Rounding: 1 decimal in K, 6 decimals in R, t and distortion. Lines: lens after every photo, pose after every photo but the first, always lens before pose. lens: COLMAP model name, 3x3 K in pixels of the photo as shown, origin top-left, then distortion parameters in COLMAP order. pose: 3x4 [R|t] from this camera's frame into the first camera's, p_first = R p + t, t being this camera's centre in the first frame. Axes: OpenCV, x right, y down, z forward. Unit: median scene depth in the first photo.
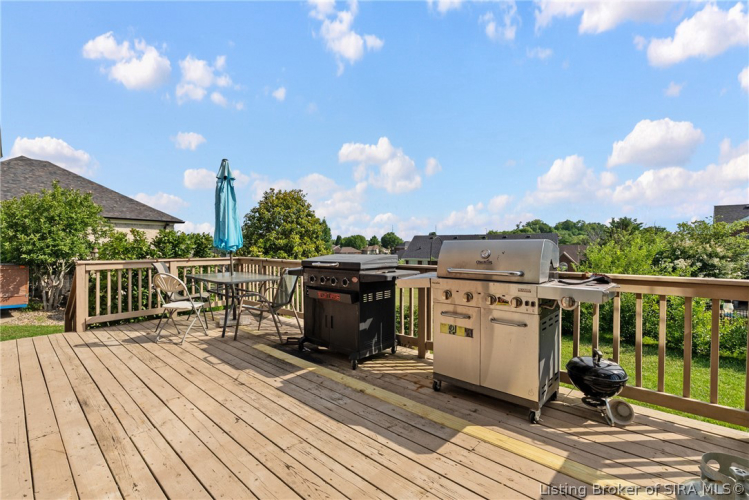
lens RADIAL K [[335.1, 0, 372.7], [0, 335.1, 250.9], [0, 0, 1]] dist [0.000173, 0.000849]
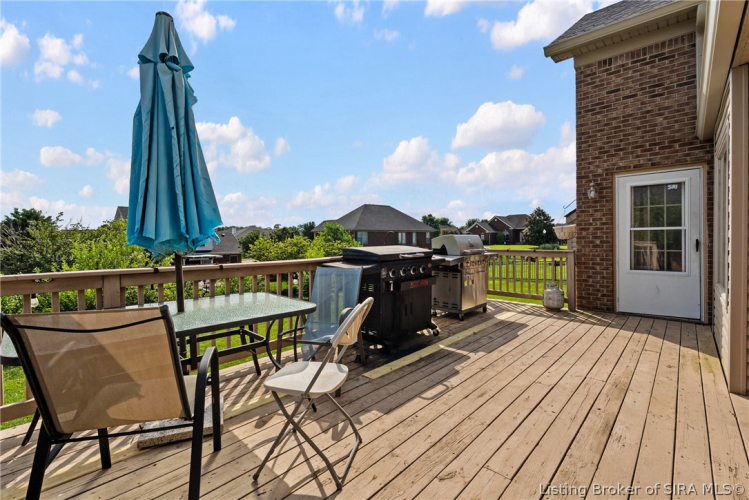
lens RADIAL K [[335.1, 0, 372.2], [0, 335.1, 244.6], [0, 0, 1]] dist [0.000173, 0.000849]
pose [[0.008841, -0.012795, 0.999879, -1.344091], [0.019306, 0.999734, 0.012622, -0.010566], [-0.999775, 0.019192, 0.009086, 1.248593]]
